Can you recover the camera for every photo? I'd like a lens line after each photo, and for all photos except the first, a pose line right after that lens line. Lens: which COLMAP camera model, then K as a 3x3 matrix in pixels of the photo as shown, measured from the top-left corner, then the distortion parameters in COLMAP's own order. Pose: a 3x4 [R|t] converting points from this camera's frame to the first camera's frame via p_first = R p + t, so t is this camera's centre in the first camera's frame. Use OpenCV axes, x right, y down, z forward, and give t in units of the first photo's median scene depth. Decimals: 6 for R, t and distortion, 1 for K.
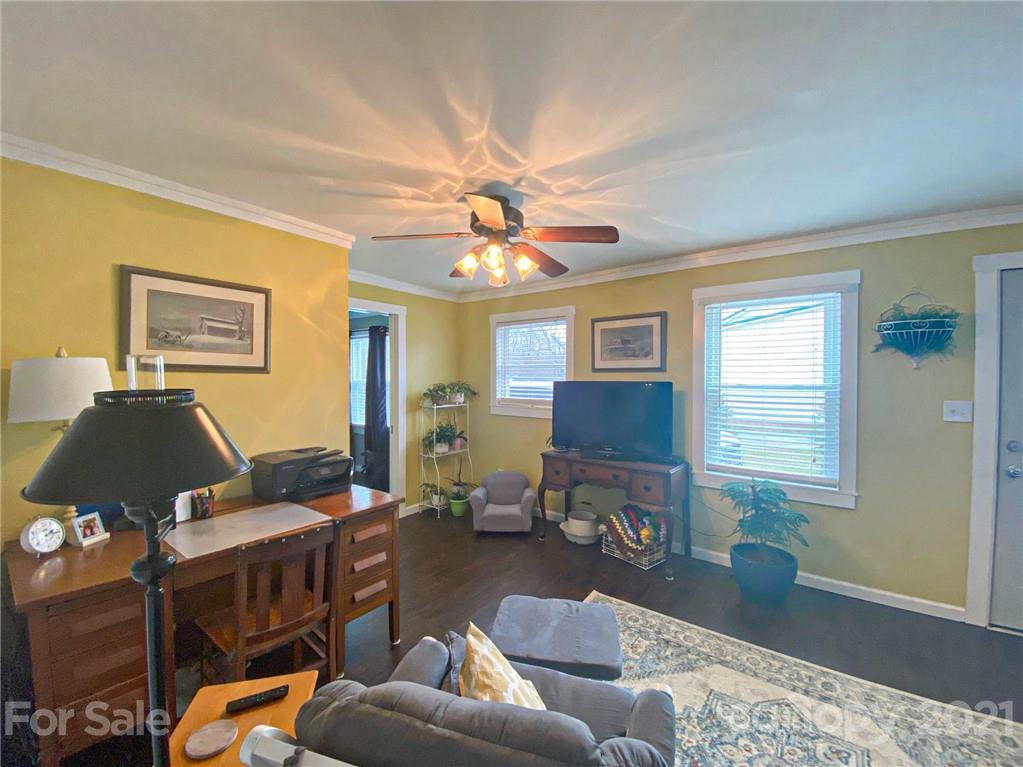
lens RADIAL K [[414.2, 0, 510.1], [0, 414.2, 384.6], [0, 0, 1]] dist [0.029836, -0.030065]
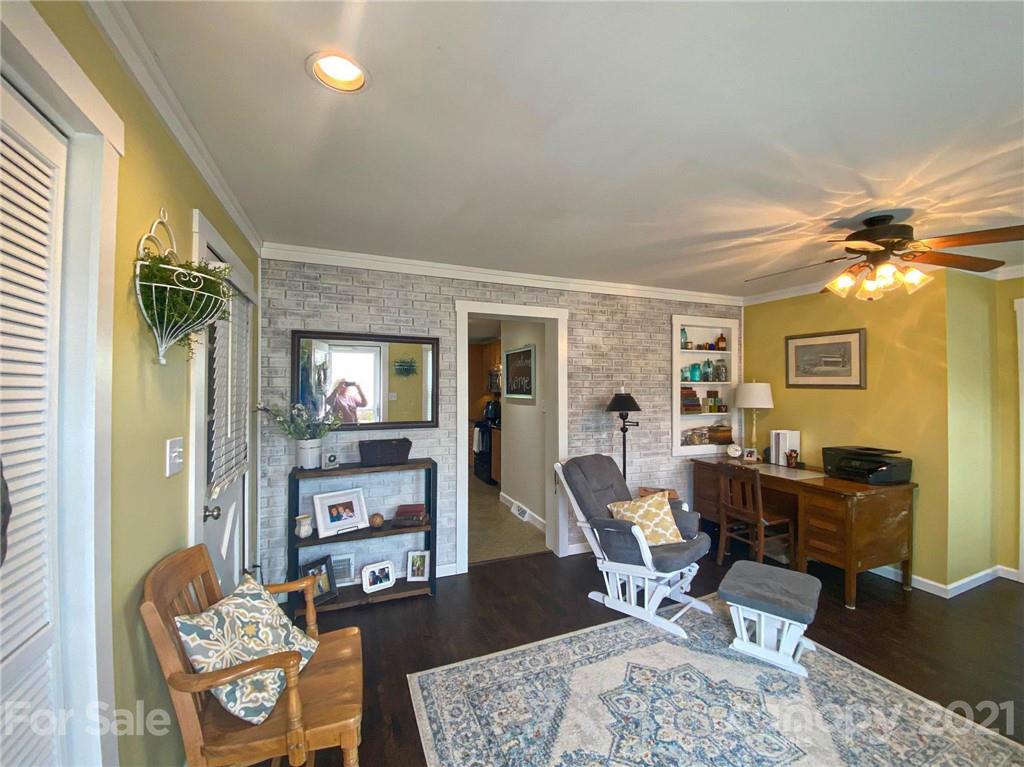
lens RADIAL K [[414.6, 0, 510.6], [0, 414.6, 384.6], [0, 0, 1]] dist [0.029836, -0.030065]
pose [[-0.510131, -0.006216, -0.860074, 1.368620], [-0.017215, 0.999847, 0.002984, -0.031247], [0.859924, 0.016328, -0.510160, 0.803816]]
